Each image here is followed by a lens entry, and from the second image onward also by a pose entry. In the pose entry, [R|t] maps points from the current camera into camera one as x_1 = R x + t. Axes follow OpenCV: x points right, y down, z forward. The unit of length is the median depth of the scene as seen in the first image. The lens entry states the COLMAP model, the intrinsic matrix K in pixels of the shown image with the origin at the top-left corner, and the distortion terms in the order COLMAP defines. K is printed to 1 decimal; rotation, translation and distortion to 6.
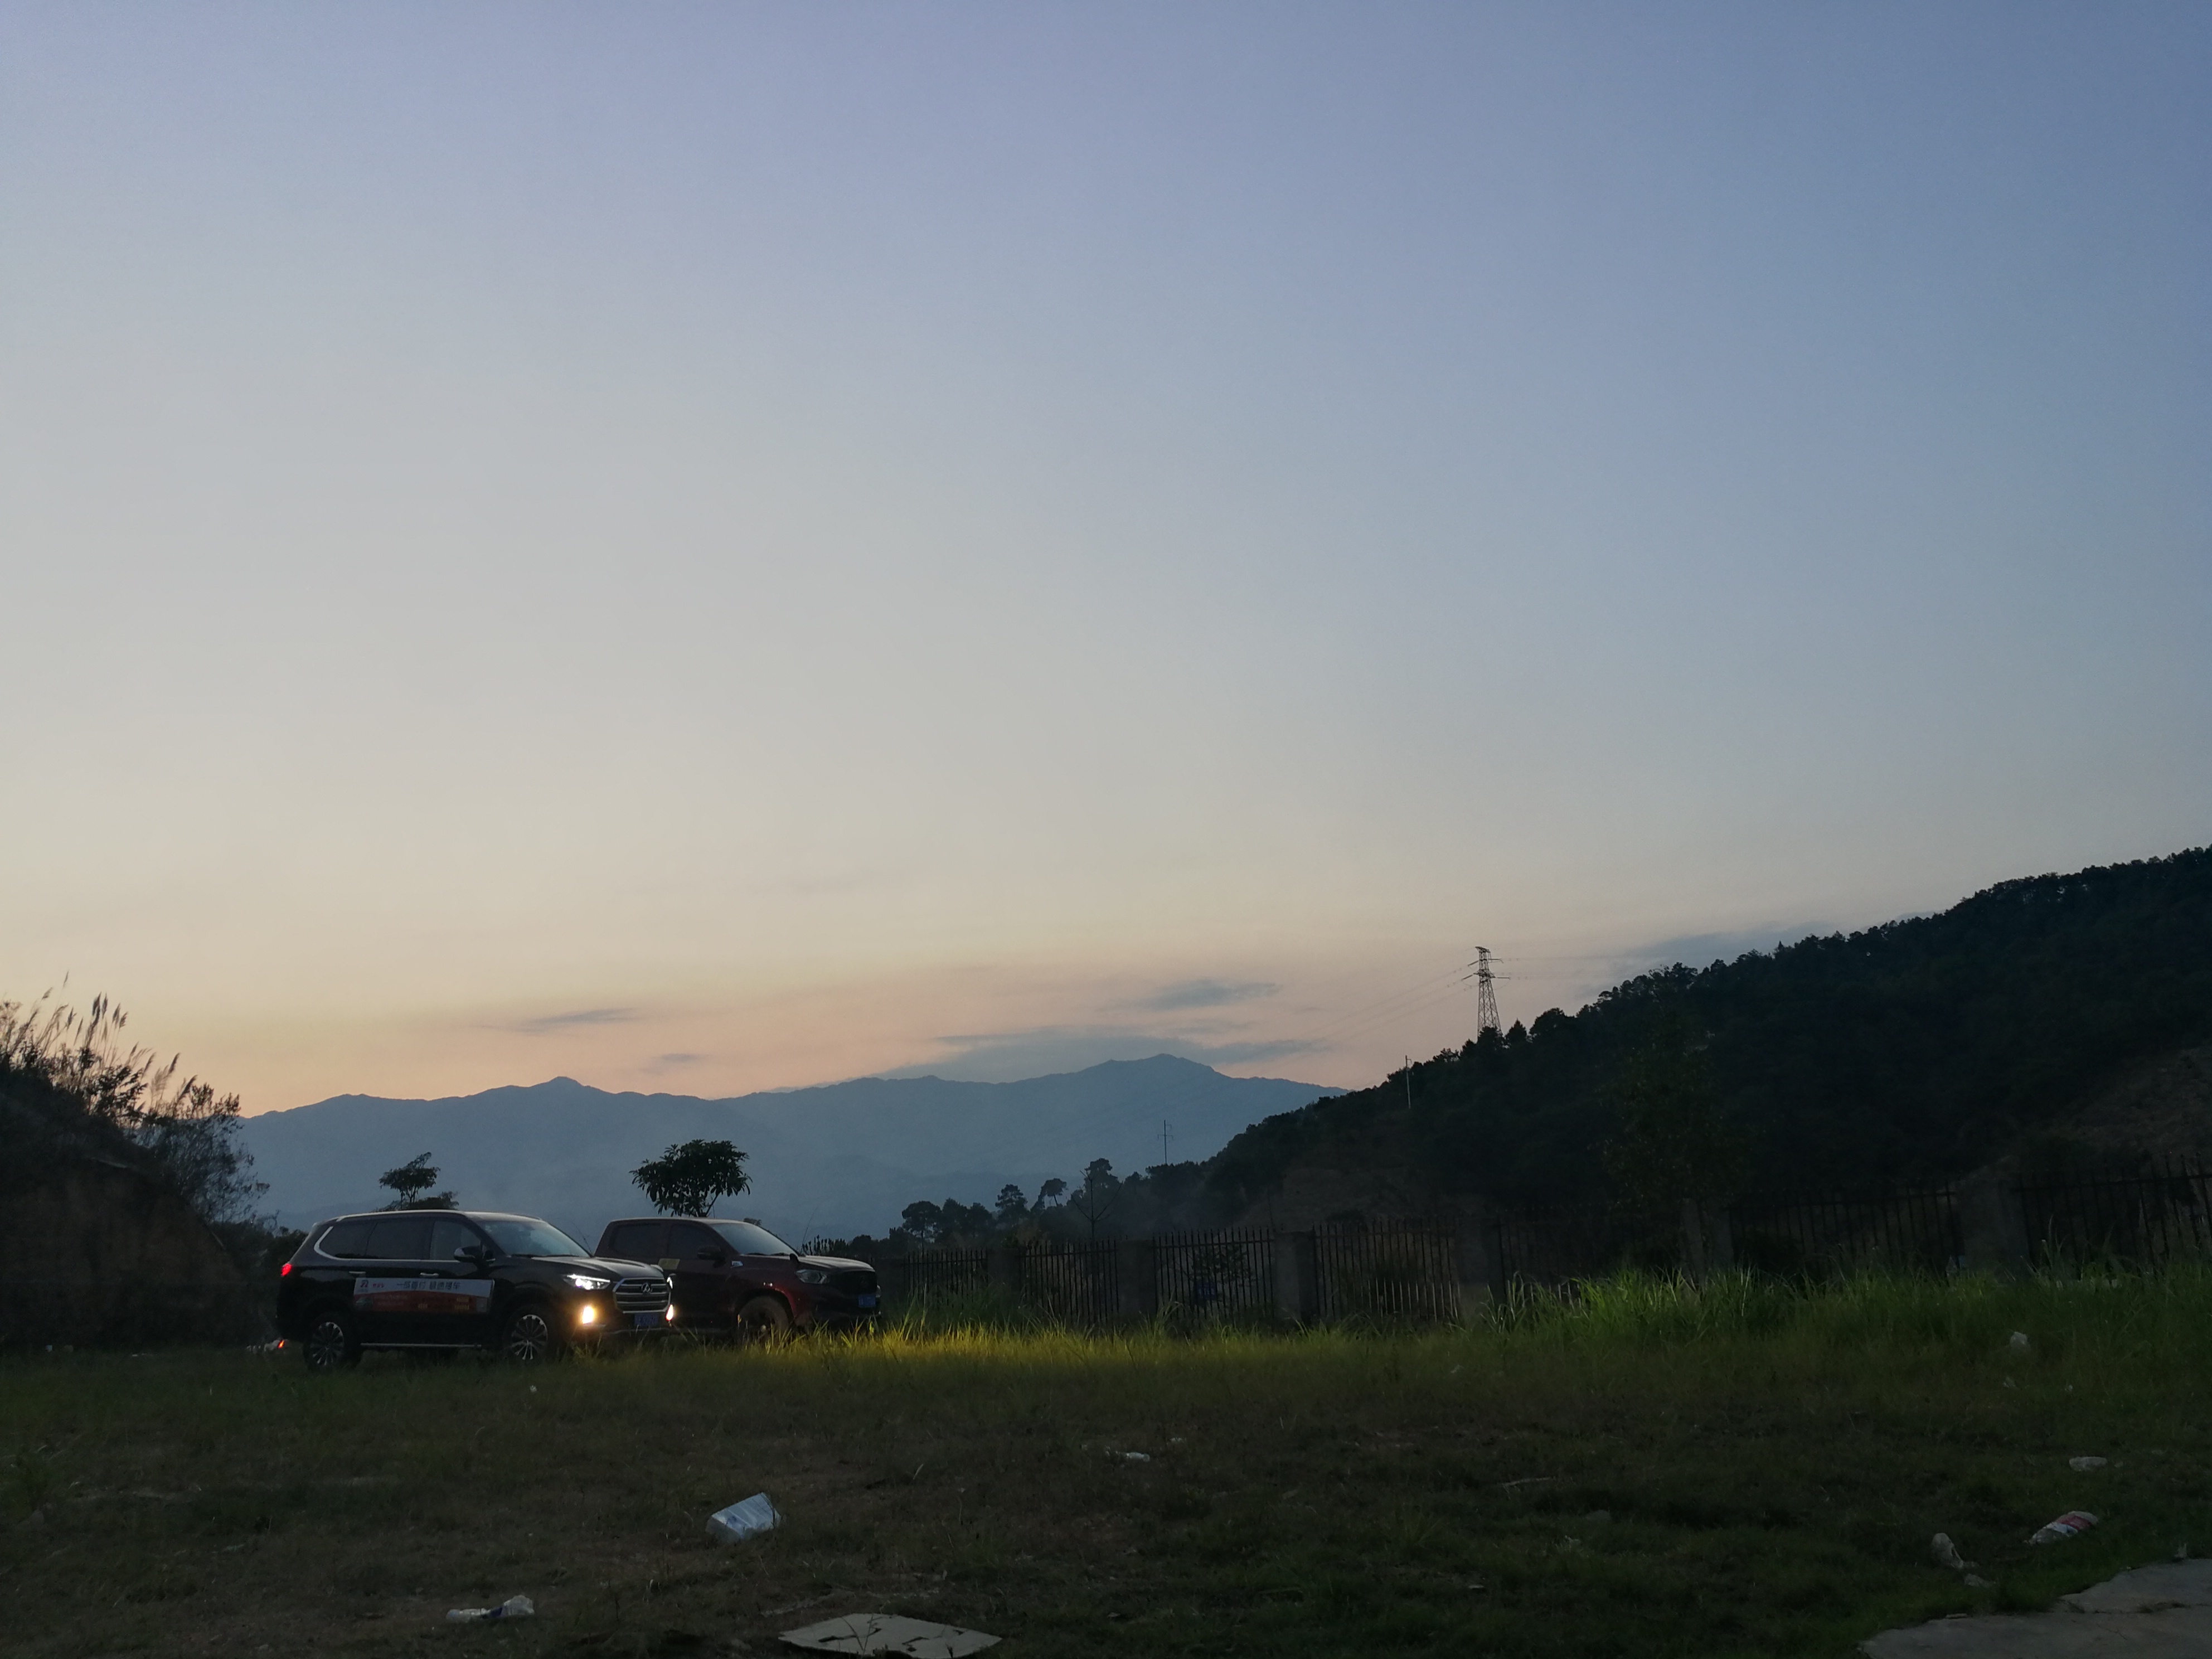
lens RADIAL K [[1747.0, 0, 1102.6], [0, 1747.0, 815.8], [0, 0, 1]] dist [0.001260, 0.003067]
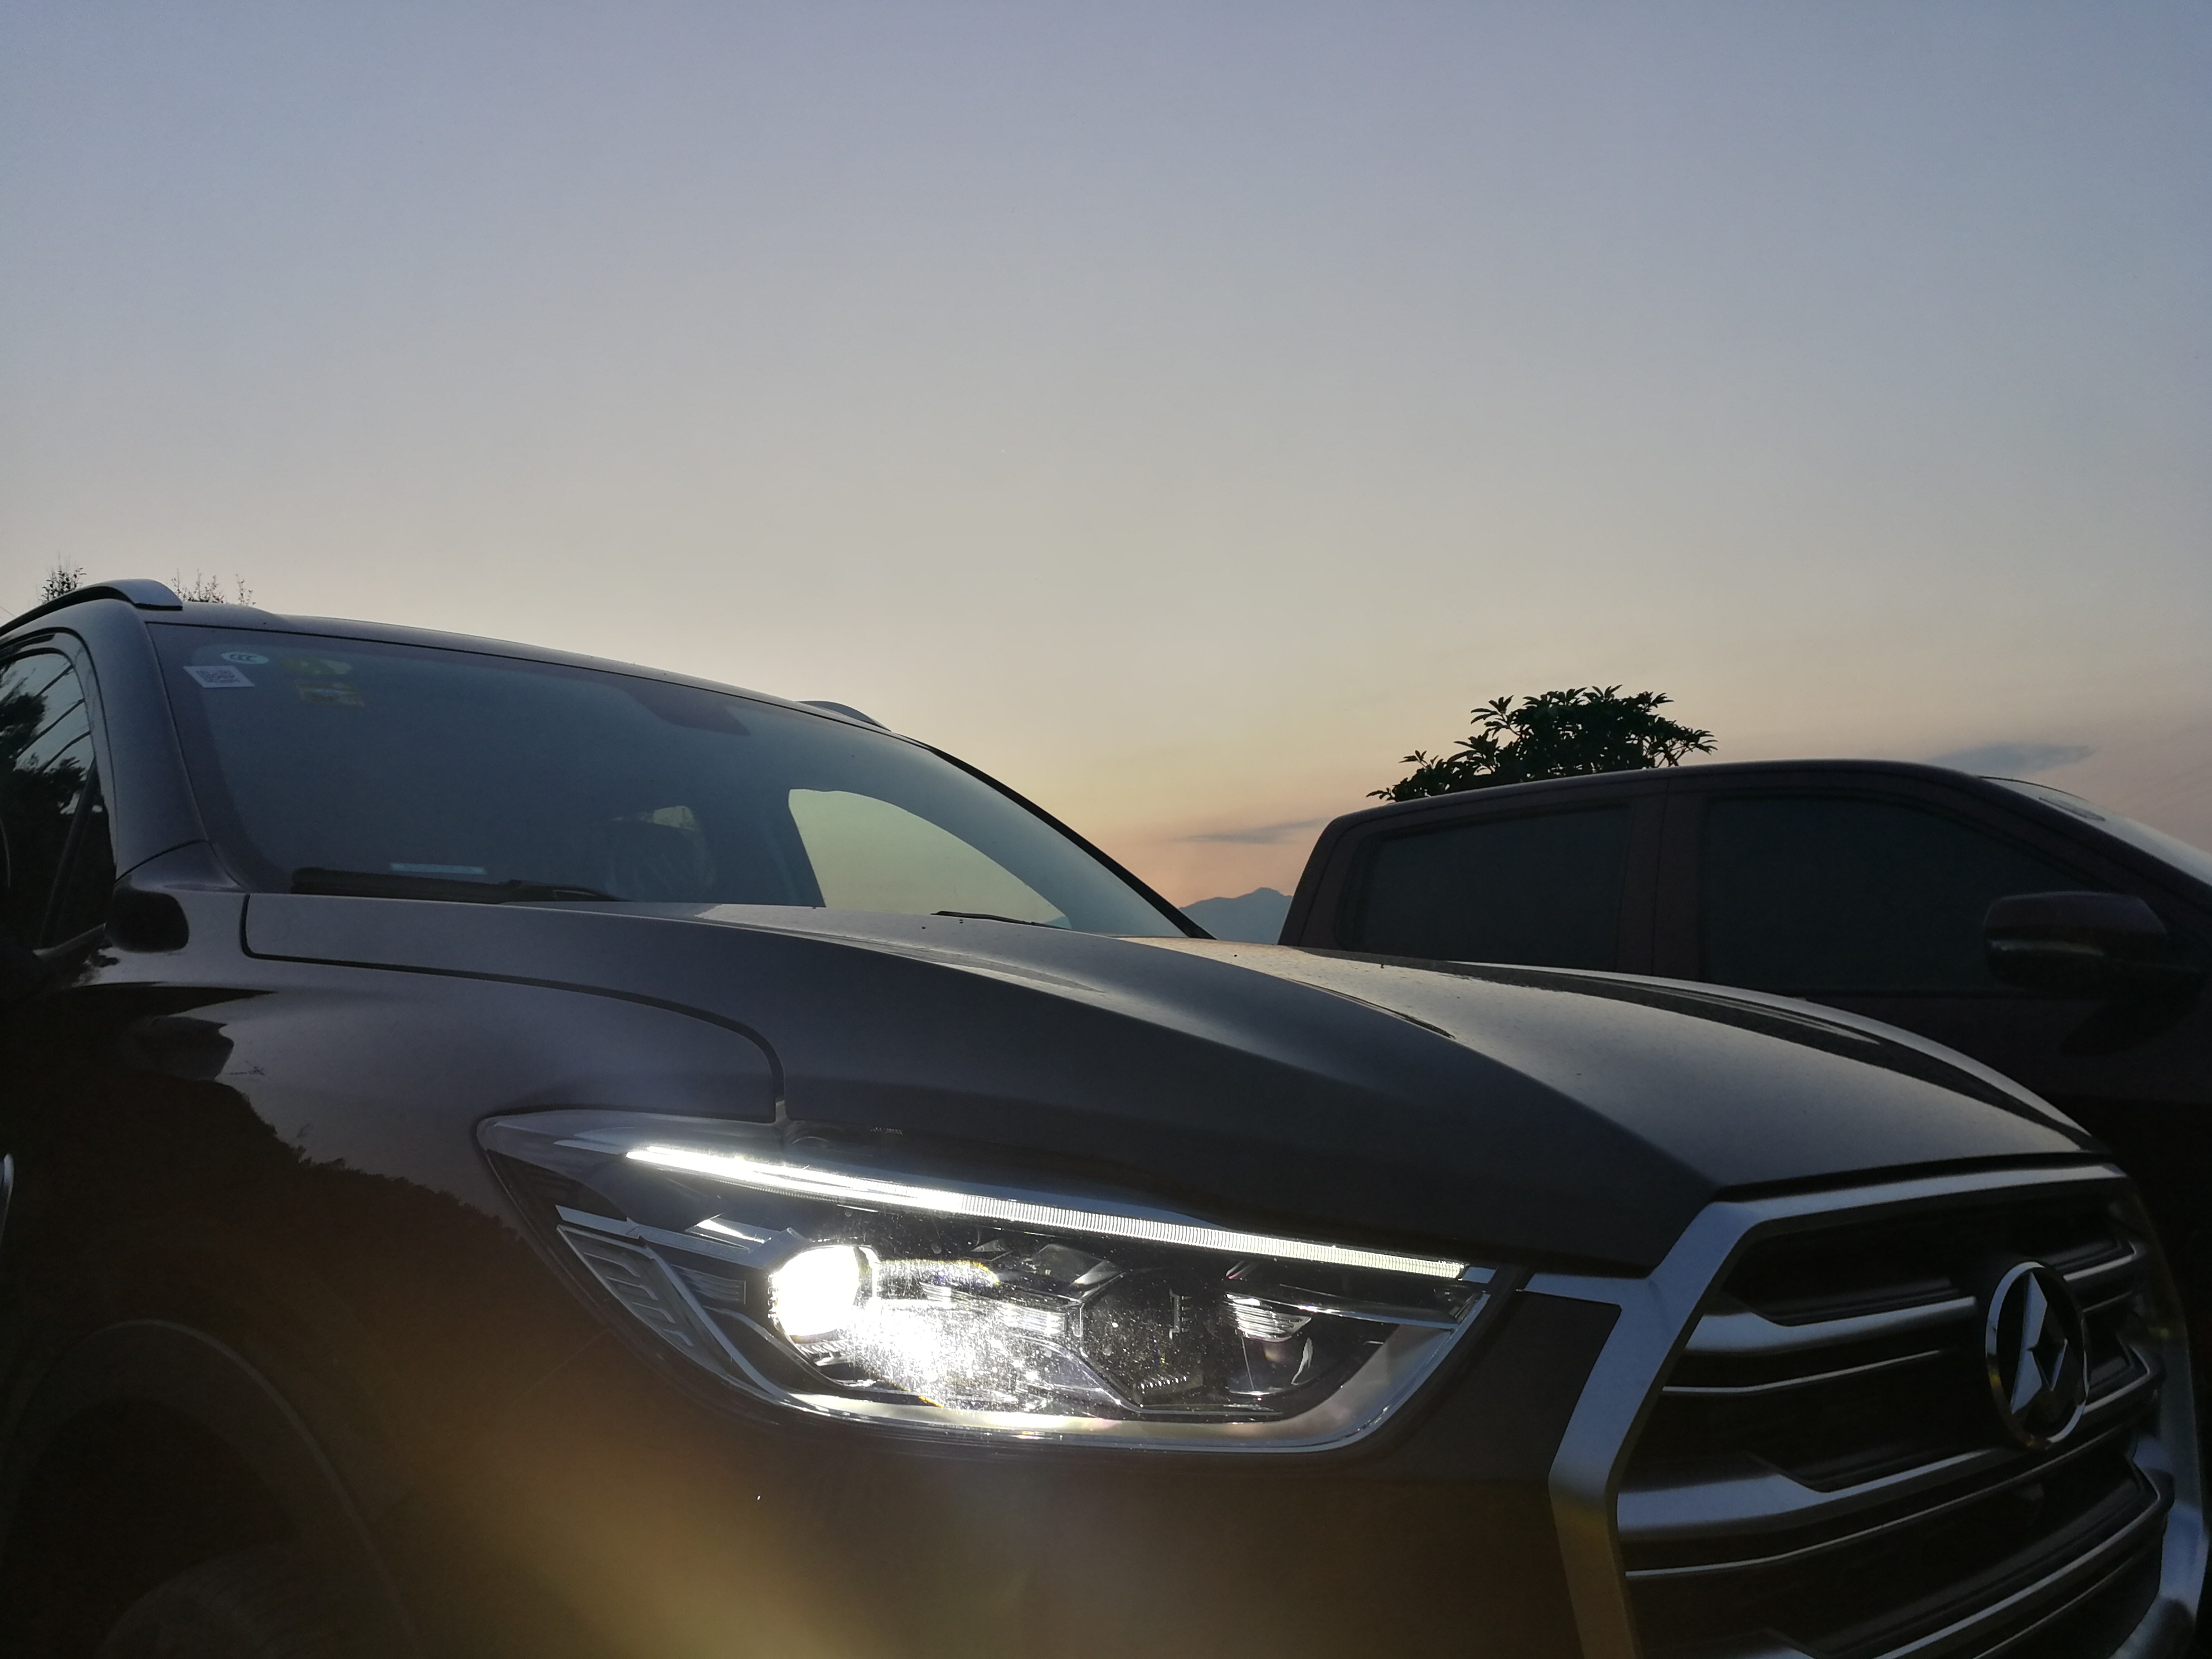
lens RADIAL K [[1766.7, 0, 1065.7], [0, 1766.7, 833.3], [0, 0, 1]] dist [0.004324, -0.001336]
pose [[0.916833, -0.042647, -0.396987, -0.244340], [0.089384, 0.990967, 0.099974, 0.223339], [0.389137, -0.127144, 0.912363, 0.855602]]
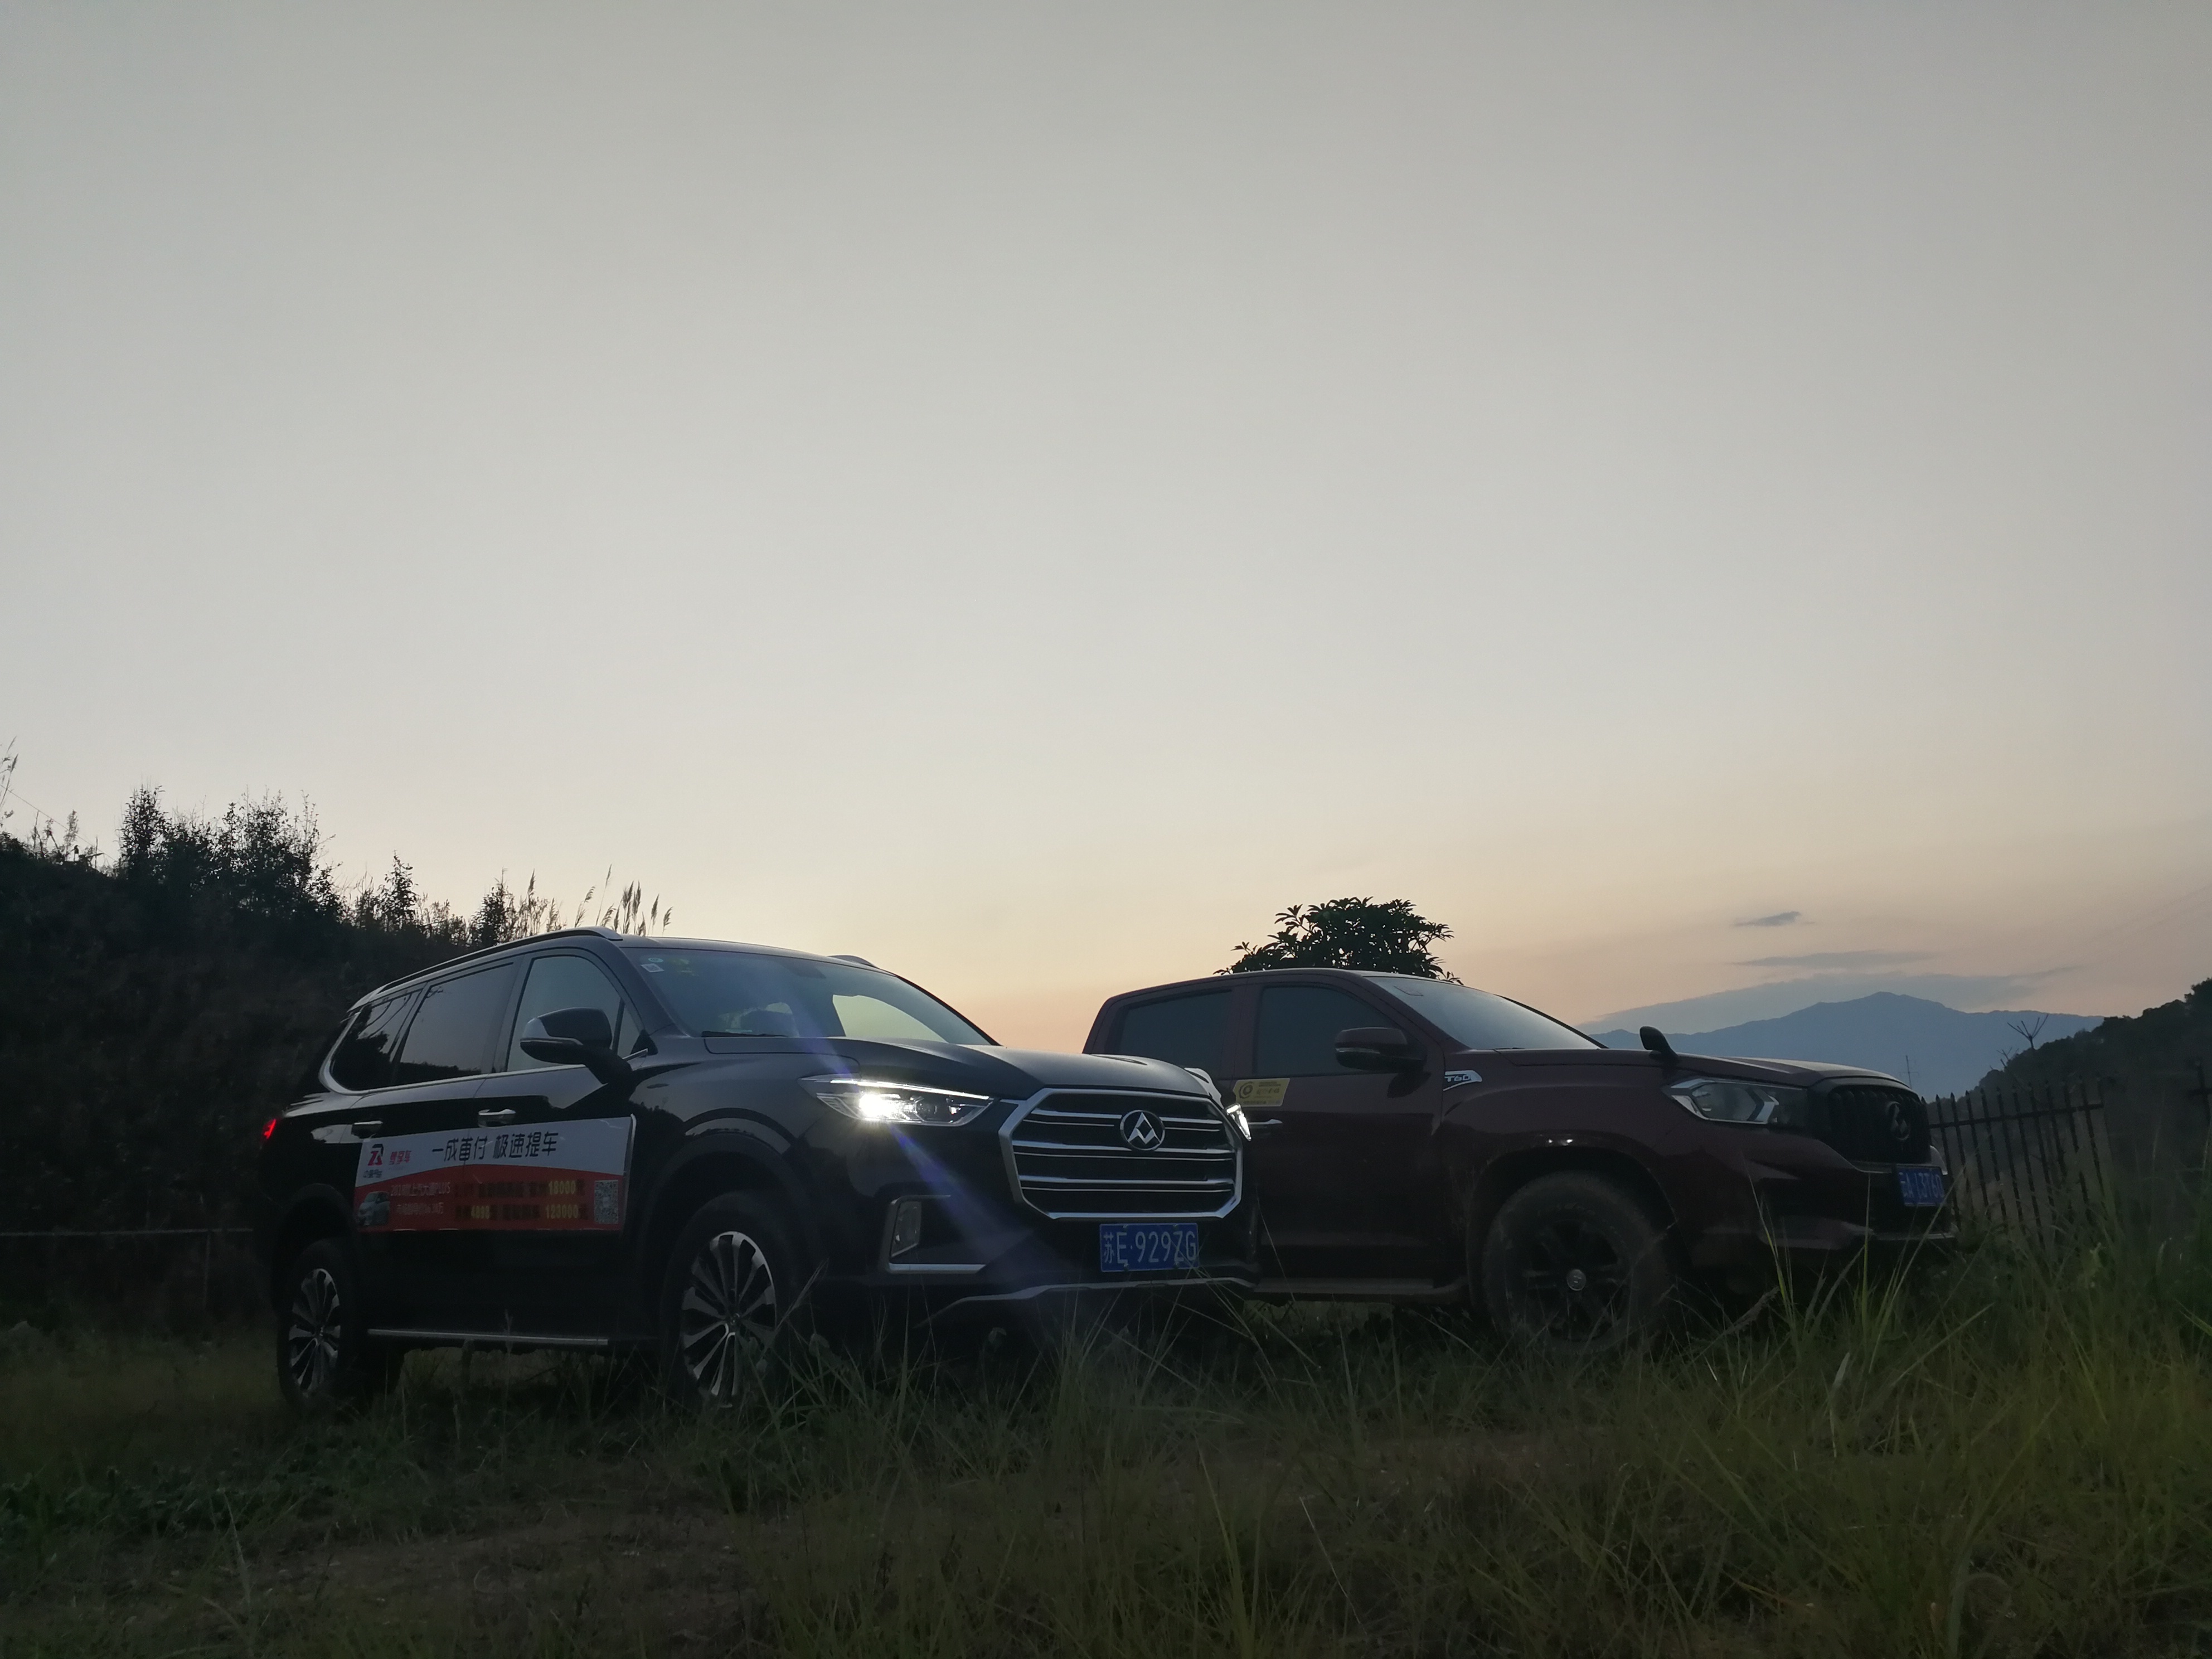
lens RADIAL K [[1751.5, 0, 1106.0], [0, 1751.5, 829.5], [0, 0, 1]] dist [0.016119, 0.002016]
pose [[0.927039, -0.098388, -0.361828, -0.150811], [0.108911, 0.994013, 0.008748, 0.203380], [0.358801, -0.047517, 0.932204, 0.687939]]
